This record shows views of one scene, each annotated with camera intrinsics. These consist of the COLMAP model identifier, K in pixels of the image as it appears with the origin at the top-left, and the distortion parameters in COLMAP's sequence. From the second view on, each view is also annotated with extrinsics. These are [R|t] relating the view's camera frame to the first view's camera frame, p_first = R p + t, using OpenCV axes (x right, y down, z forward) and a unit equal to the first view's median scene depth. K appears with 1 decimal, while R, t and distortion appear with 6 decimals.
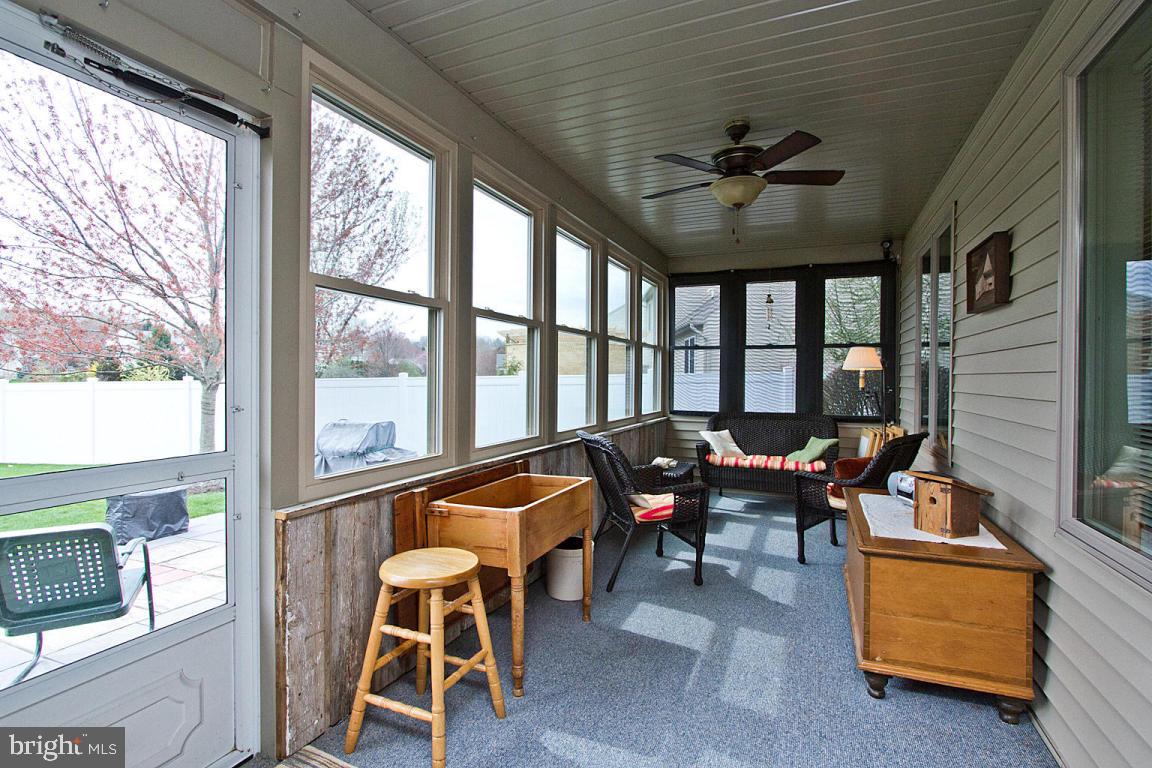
lens RADIAL K [[535.9, 0, 578.7], [0, 535.9, 390.1], [0, 0, 1]] dist [-0.018149, 0.003082]
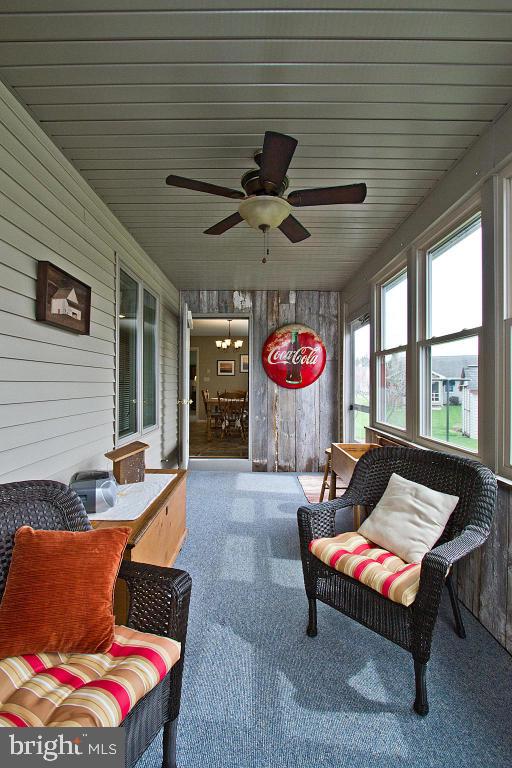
lens RADIAL K [[357.3, 0, 256.8], [0, 357.3, 383.5], [0, 0, 1]] dist [-0.018149, 0.003082]
pose [[-0.913431, -0.012190, -0.406812, 0.512747], [-0.018446, 0.999764, 0.011461, -0.032545], [0.406576, 0.017973, -0.913440, 1.407569]]
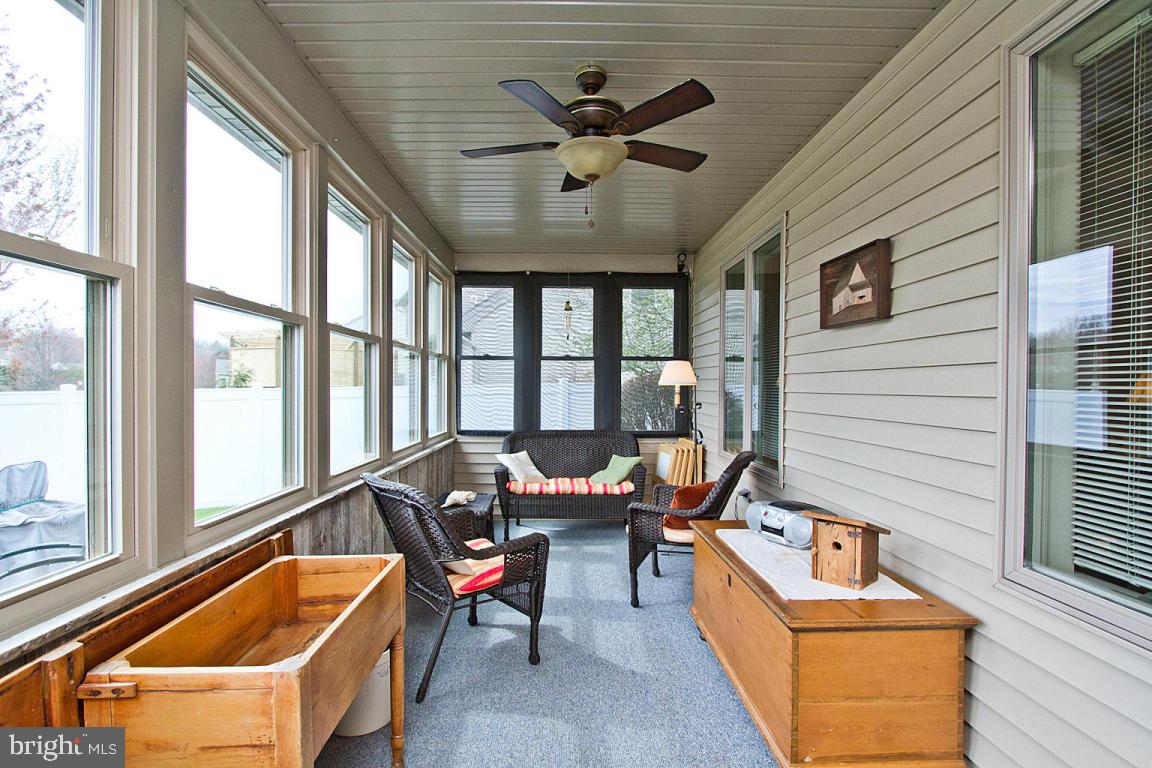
lens RADIAL K [[535.9, 0, 557.7], [0, 535.9, 397.6], [0, 0, 1]] dist [-0.018149, 0.003082]
pose [[0.912944, -0.011163, 0.407933, -0.056382], [0.011930, 0.999929, 0.000664, -0.023163], [-0.407911, 0.004261, 0.913012, 0.264497]]
